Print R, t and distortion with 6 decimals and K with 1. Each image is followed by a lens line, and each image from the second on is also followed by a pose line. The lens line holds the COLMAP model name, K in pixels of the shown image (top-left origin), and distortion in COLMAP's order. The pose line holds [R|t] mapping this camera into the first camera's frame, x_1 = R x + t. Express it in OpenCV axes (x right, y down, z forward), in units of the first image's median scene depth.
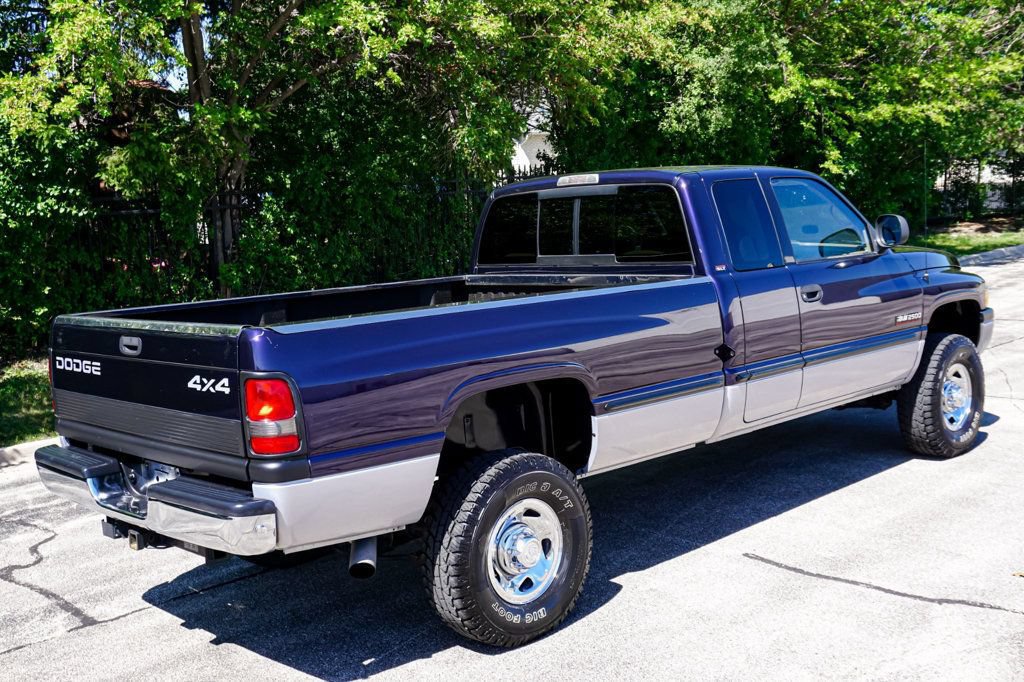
lens RADIAL K [[1121.4, 0, 512.0], [0, 1121.4, 341.0], [0, 0, 1]] dist [-0.005936, -0.000732]
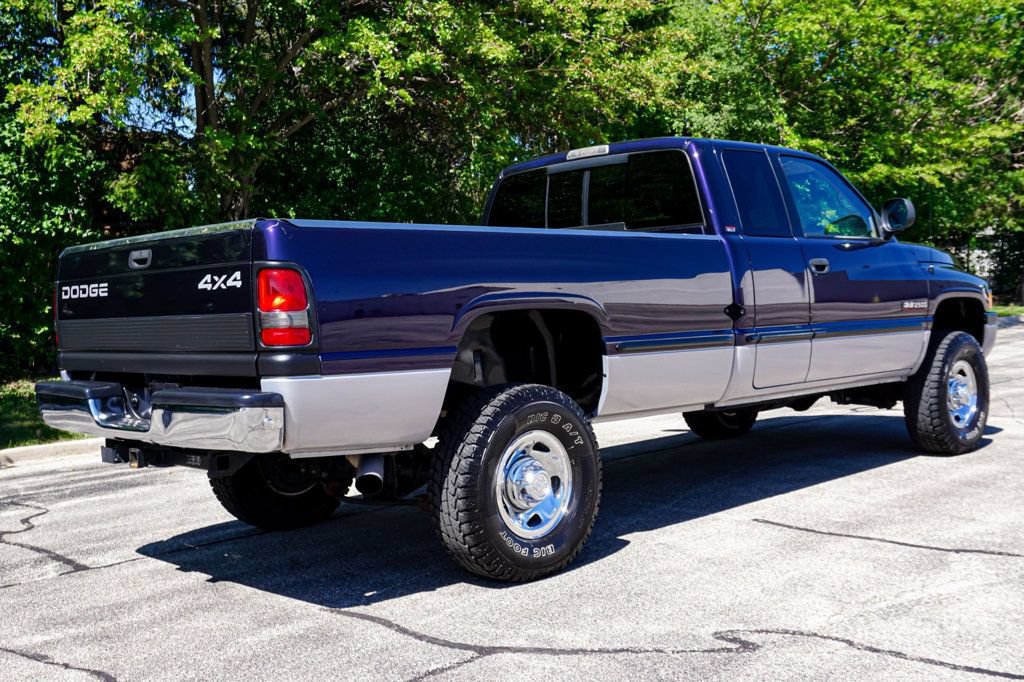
lens RADIAL K [[1113.5, 0, 515.1], [0, 1113.5, 338.6], [0, 0, 1]] dist [-0.007294, 0.020355]
pose [[0.999768, 0.019821, 0.008429, -0.013027], [-0.019076, 0.996546, -0.080826, 0.116411], [-0.010002, 0.080646, 0.996693, 0.018441]]
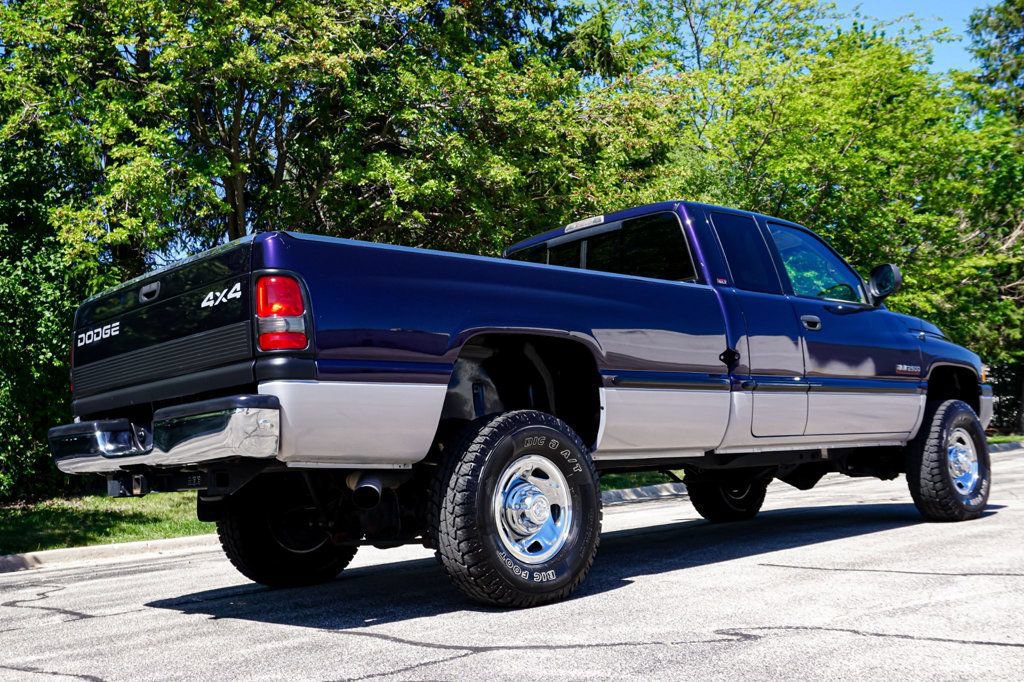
lens RADIAL K [[1051.2, 0, 513.2], [0, 1051.2, 342.7], [0, 0, 1]] dist [-0.001293, 0.012587]
pose [[0.999884, -0.001604, -0.015152, 0.006731], [-0.001826, 0.974653, -0.223715, 0.209642], [0.015127, 0.223717, 0.974537, 0.057766]]
